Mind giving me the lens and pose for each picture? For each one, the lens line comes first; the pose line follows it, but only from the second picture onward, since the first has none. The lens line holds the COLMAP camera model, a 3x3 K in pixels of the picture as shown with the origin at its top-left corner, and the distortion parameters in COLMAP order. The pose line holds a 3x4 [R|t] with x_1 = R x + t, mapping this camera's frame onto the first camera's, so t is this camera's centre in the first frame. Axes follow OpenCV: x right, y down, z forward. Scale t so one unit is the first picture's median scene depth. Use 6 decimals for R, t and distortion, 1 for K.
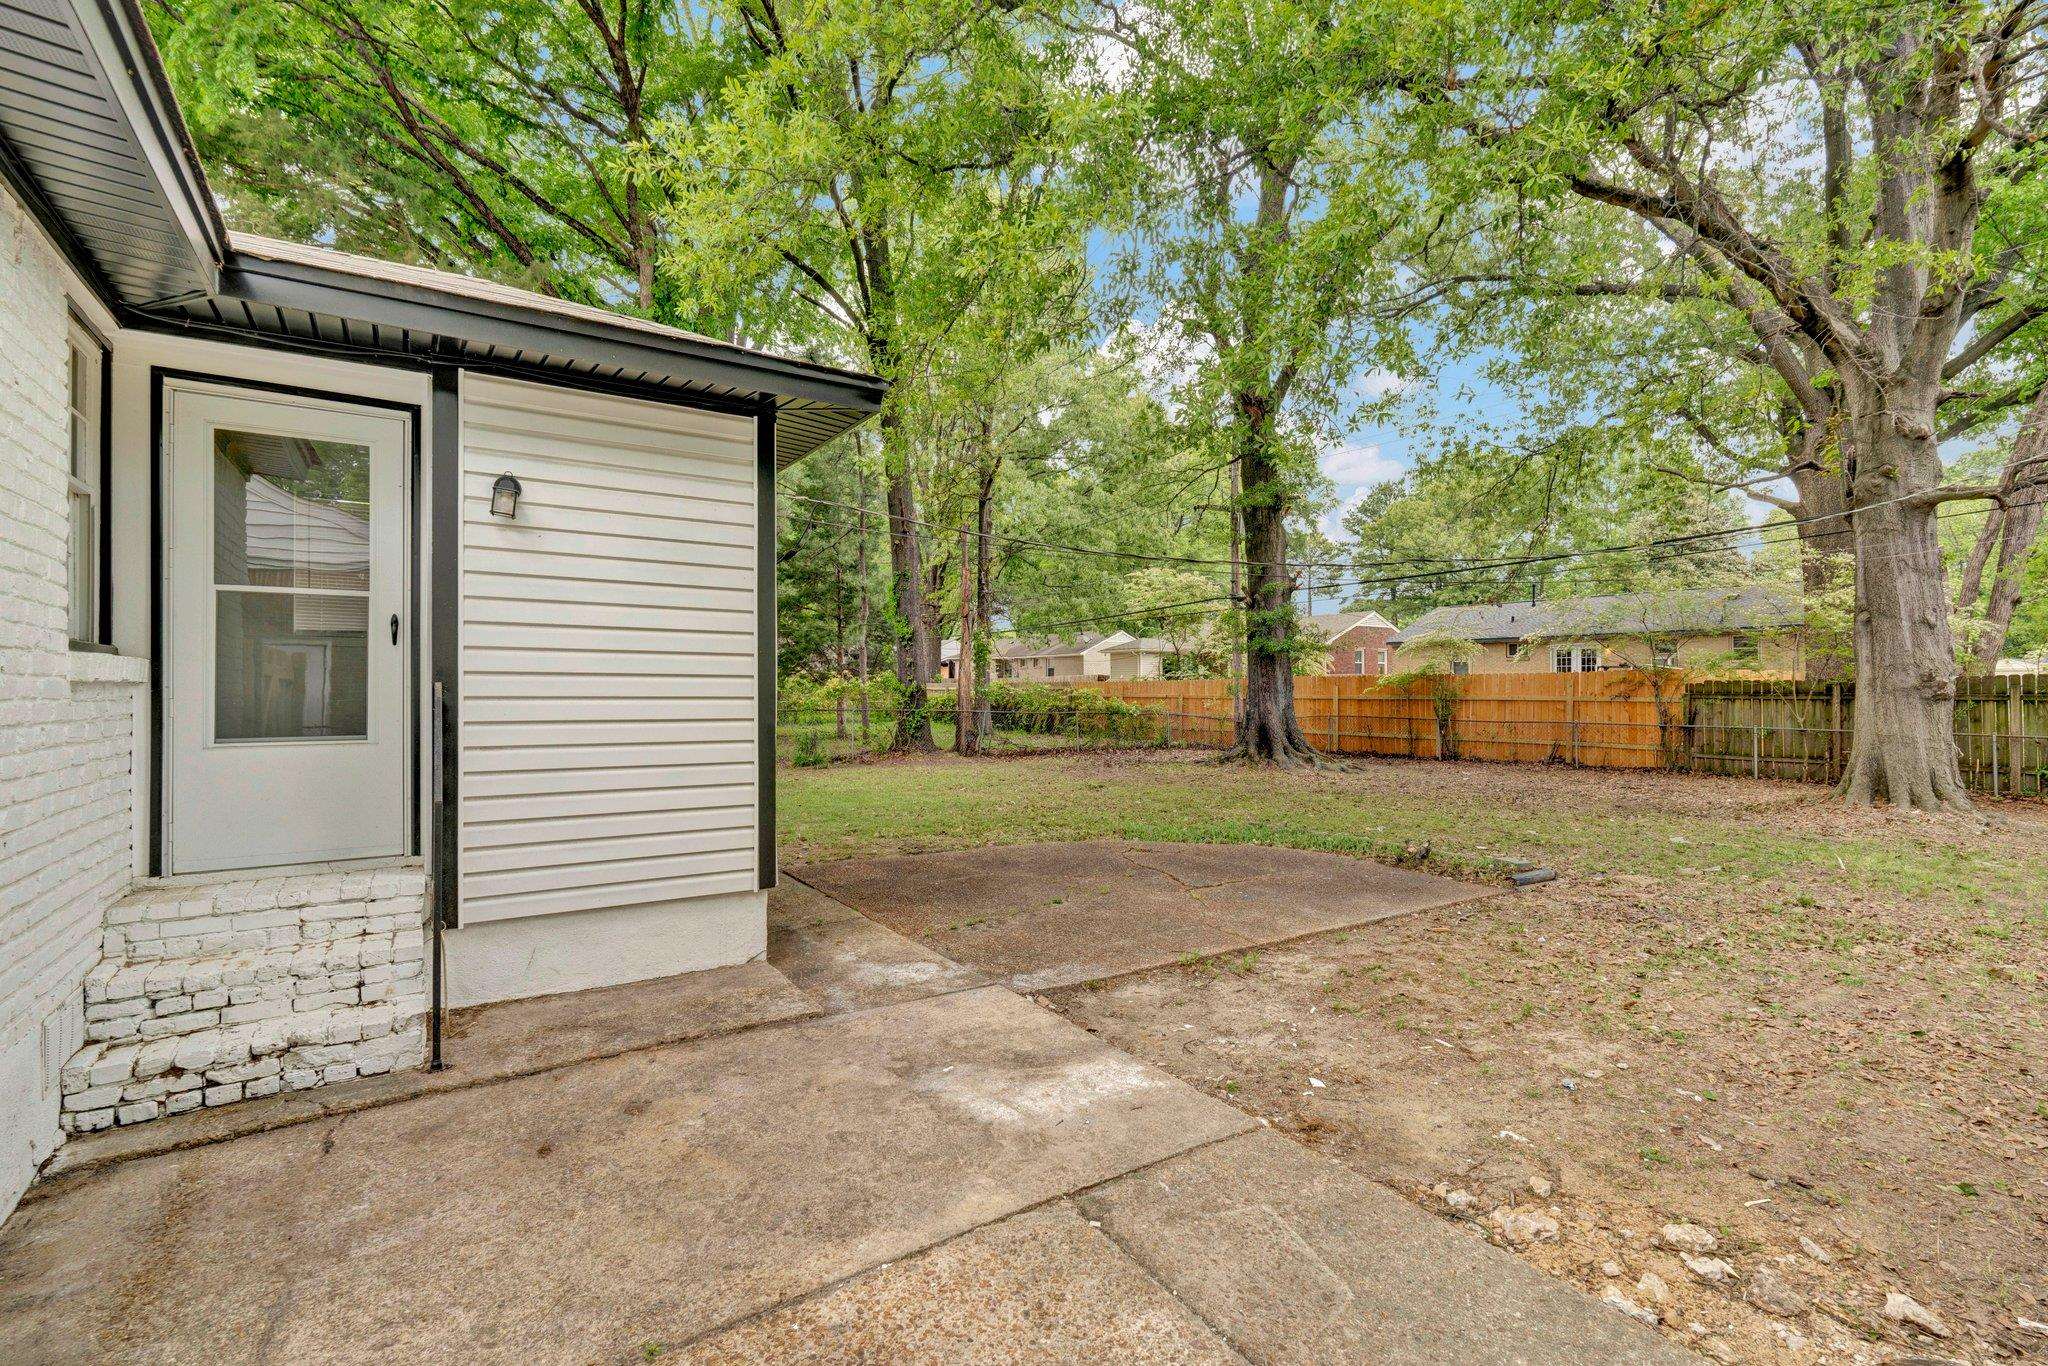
lens RADIAL K [[912.9, 0, 1017.9], [0, 912.9, 678.0], [0, 0, 1]] dist [-0.002872, 0.000271]
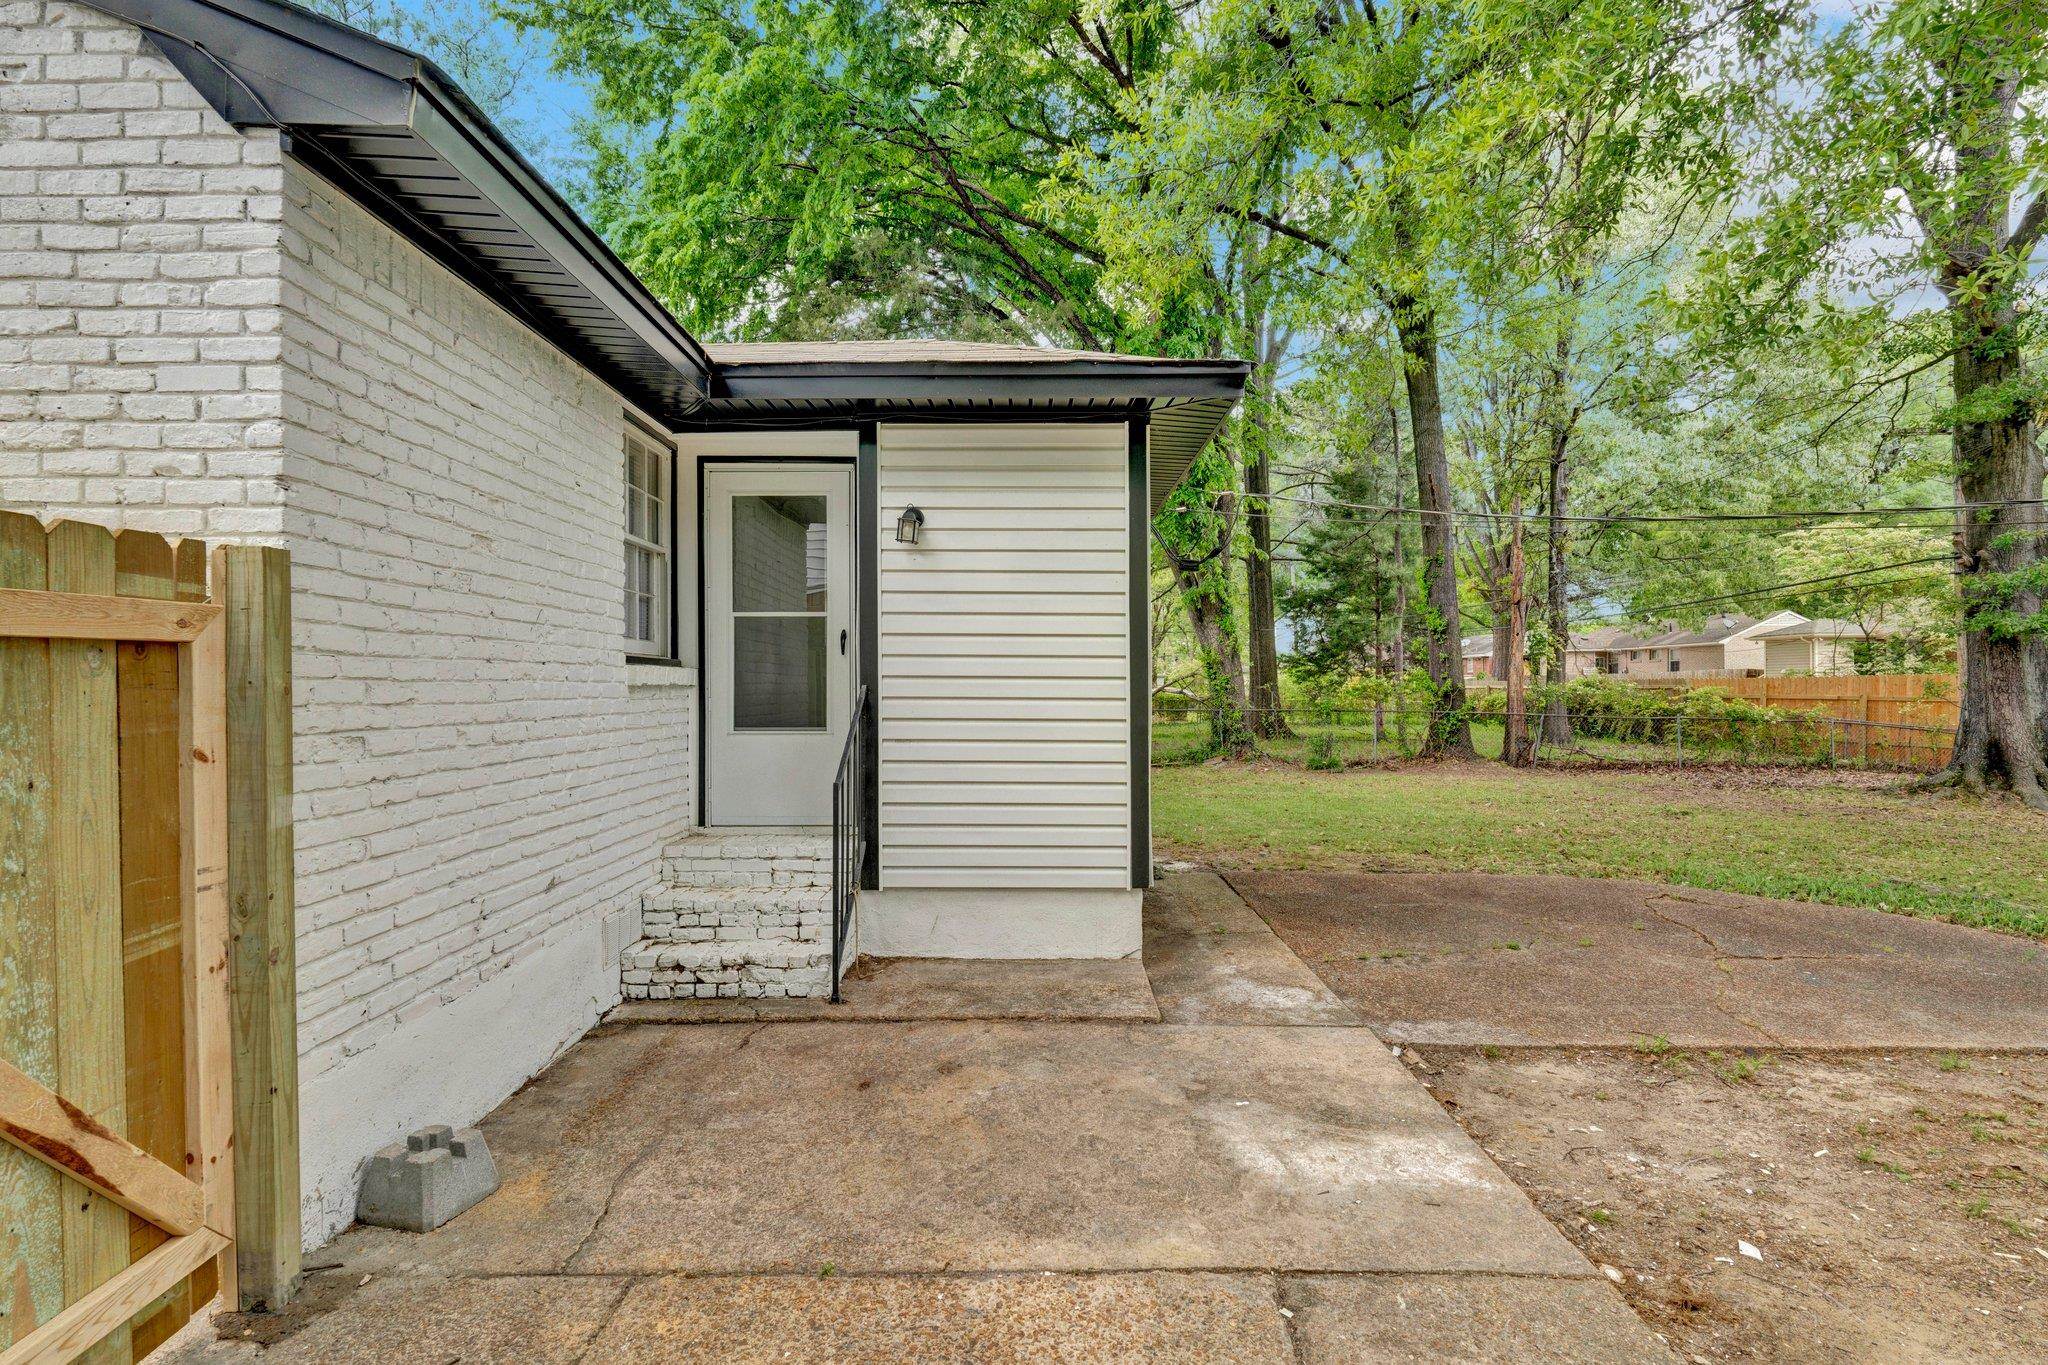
lens RADIAL K [[938.3, 0, 1024.0], [0, 938.3, 682.5], [0, 0, 1]] dist [-0.003573, 0.000045]
pose [[0.834942, -0.003281, -0.550327, 0.222651], [0.007015, 0.999964, 0.004680, -0.002806], [0.550292, -0.007768, 0.834936, 0.076785]]
